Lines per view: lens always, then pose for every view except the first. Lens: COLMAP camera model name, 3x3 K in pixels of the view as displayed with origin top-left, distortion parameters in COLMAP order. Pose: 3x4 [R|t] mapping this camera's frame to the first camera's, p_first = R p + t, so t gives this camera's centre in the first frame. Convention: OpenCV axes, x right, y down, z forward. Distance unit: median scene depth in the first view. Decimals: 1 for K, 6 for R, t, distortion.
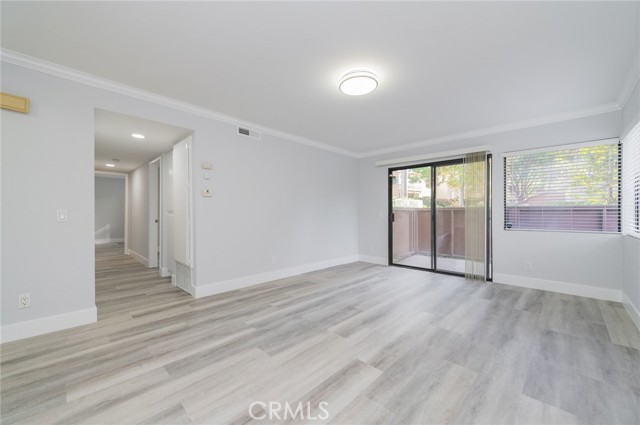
lens RADIAL K [[250.5, 0, 323.5], [0, 250.5, 213.5], [0, 0, 1]] dist [0.010357, -0.000504]
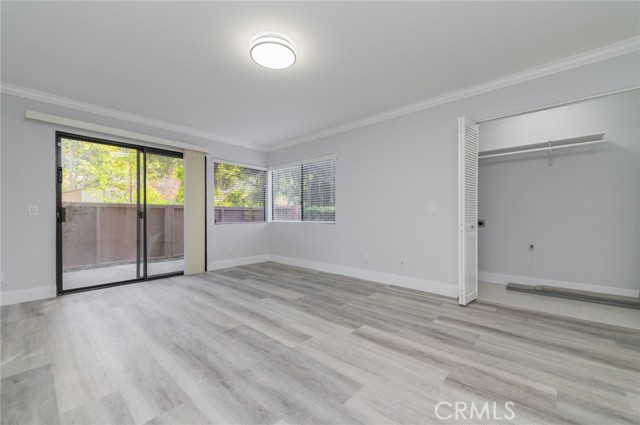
lens RADIAL K [[252.0, 0, 313.5], [0, 252.0, 211.1], [0, 0, 1]] dist [0.010297, 0.000002]
pose [[-0.012165, 0.019027, 0.999745, -0.687614], [0.001777, 0.999818, -0.019007, 0.040655], [-0.999924, 0.001545, -0.012196, 0.814526]]
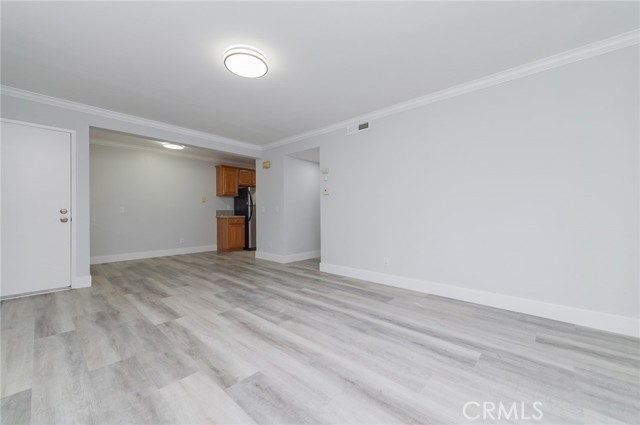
lens RADIAL K [[250.5, 0, 323.5], [0, 250.5, 213.5], [0, 0, 1]] dist [0.010357, -0.000504]
pose [[0.036006, 0.003984, -0.999344, 1.002615], [0.002000, 0.999990, 0.004058, 0.030193], [0.999350, -0.002144, 0.035998, 1.163077]]
